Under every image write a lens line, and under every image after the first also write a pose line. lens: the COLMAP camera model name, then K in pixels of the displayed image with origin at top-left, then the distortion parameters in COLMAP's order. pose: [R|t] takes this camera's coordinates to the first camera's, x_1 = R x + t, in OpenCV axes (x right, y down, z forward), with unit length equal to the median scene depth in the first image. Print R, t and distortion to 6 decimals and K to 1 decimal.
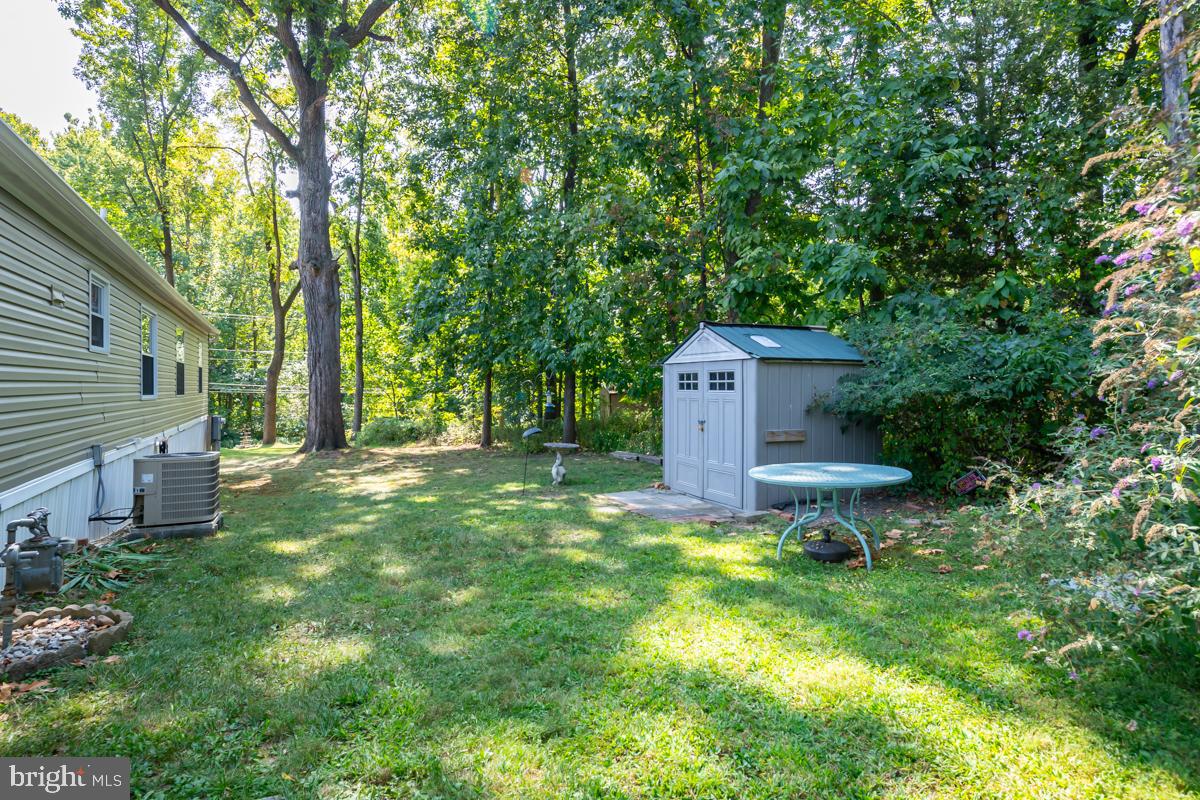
lens RADIAL K [[657.9, 0, 593.7], [0, 657.9, 399.8], [0, 0, 1]] dist [0.009980, 0.000844]
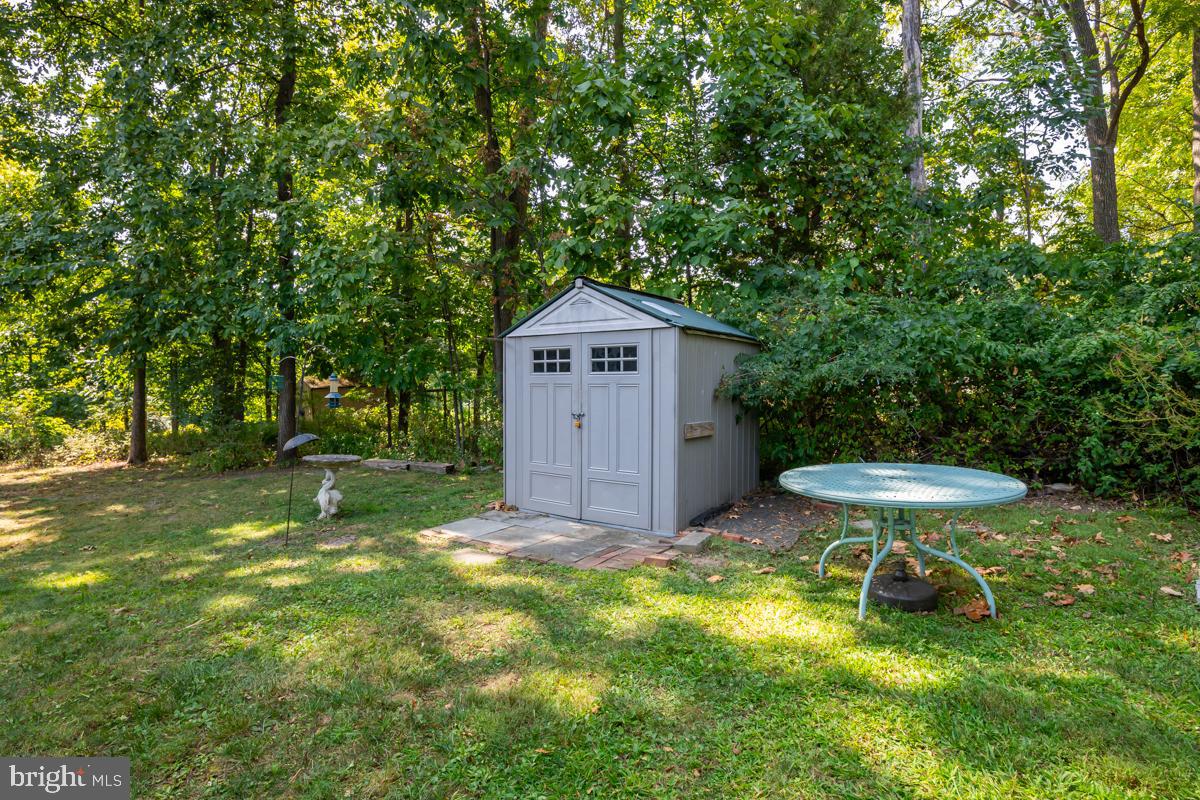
lens RADIAL K [[618.7, 0, 612.3], [0, 618.7, 388.6], [0, 0, 1]] dist [0.012924, -0.002308]
pose [[0.859381, -0.005935, 0.511301, -0.152260], [0.012886, 0.999866, -0.010053, 0.010935], [-0.511173, 0.015228, 0.859343, 0.383162]]
